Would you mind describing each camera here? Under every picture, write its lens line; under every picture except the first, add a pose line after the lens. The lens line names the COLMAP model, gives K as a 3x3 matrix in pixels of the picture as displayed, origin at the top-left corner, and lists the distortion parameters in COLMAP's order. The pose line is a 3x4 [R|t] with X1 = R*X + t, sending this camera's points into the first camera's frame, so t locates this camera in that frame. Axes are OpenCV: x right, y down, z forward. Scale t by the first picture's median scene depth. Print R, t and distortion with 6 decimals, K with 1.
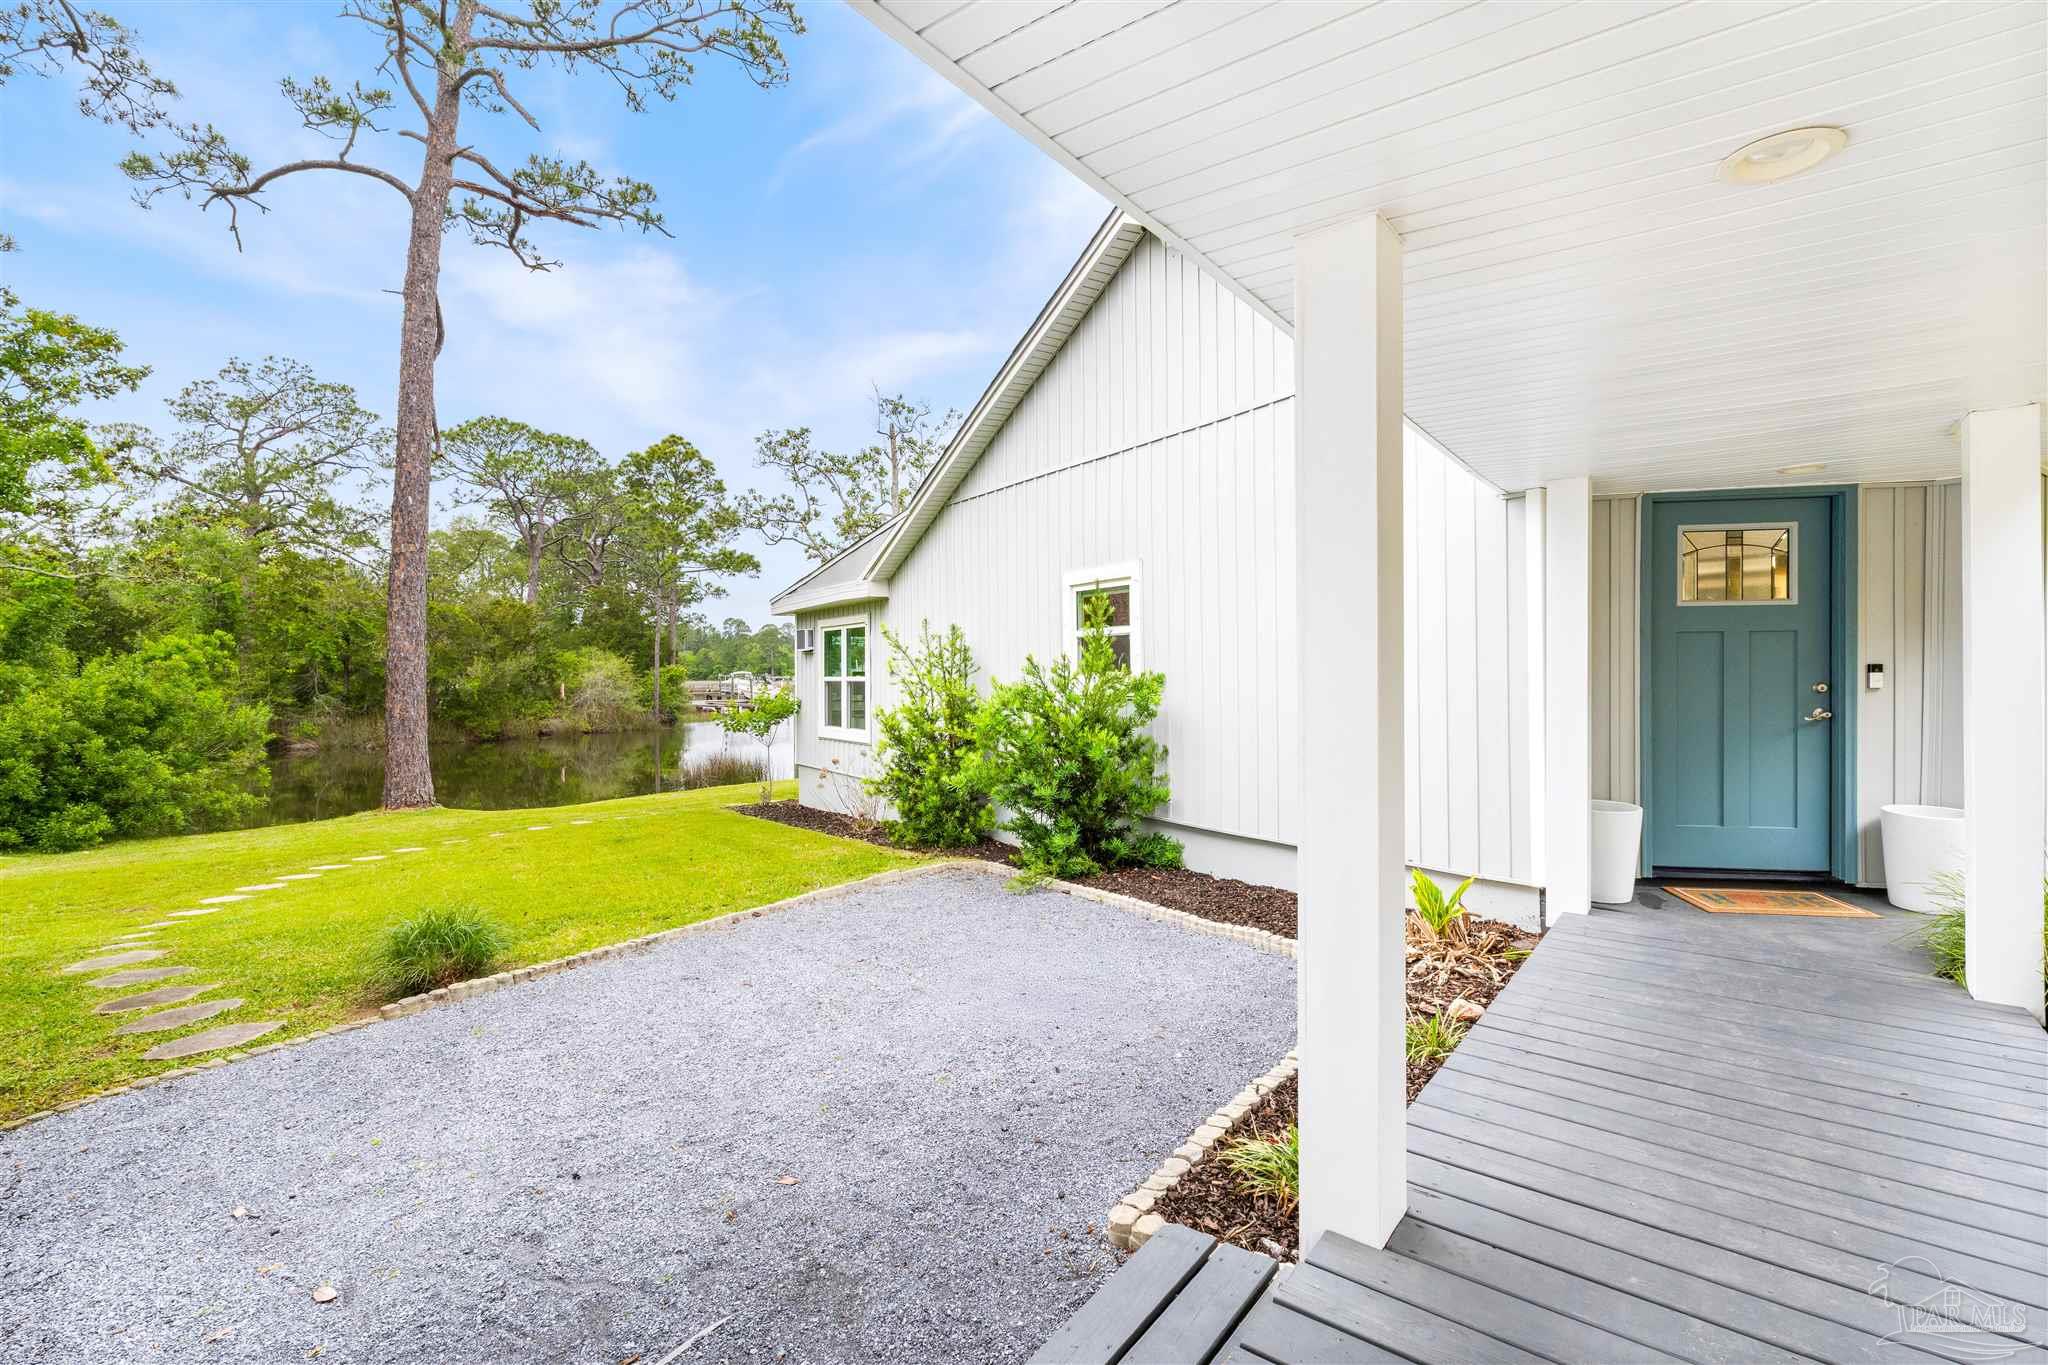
lens RADIAL K [[904.4, 0, 1026.8], [0, 904.4, 669.9], [0, 0, 1]] dist [-0.003789, -0.001365]
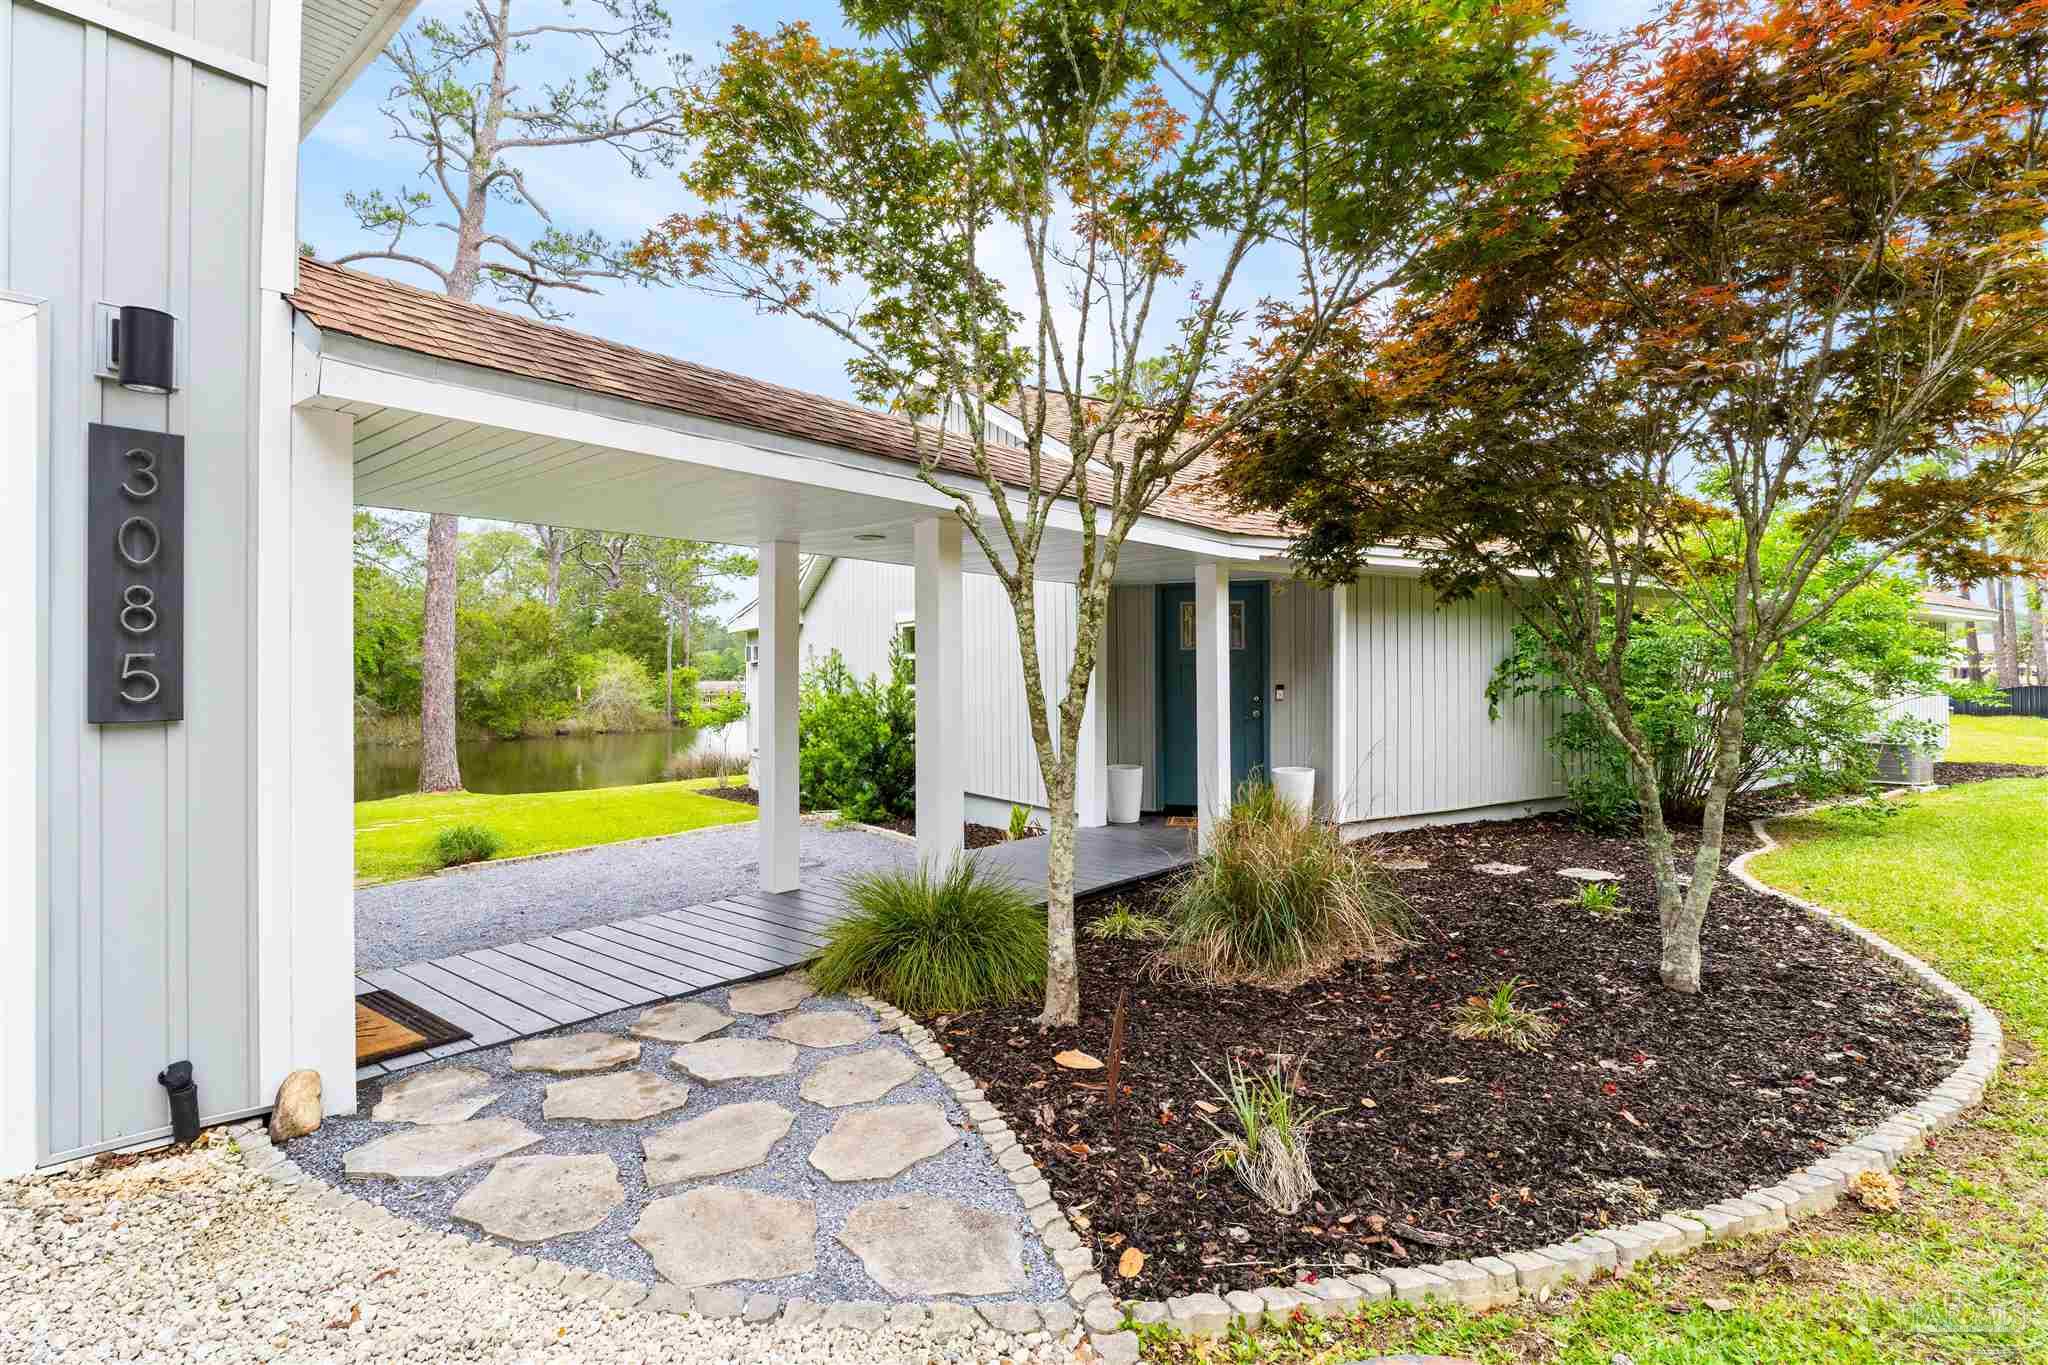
lens RADIAL K [[944.2, 0, 1027.3], [0, 944.2, 659.9], [0, 0, 1]] dist [-0.018127, 0.000553]
pose [[0.999313, -0.000368, -0.037070, 0.099695], [-0.000020, 0.999945, -0.010457, -0.006519], [0.037072, 0.010451, 0.999258, -0.153551]]
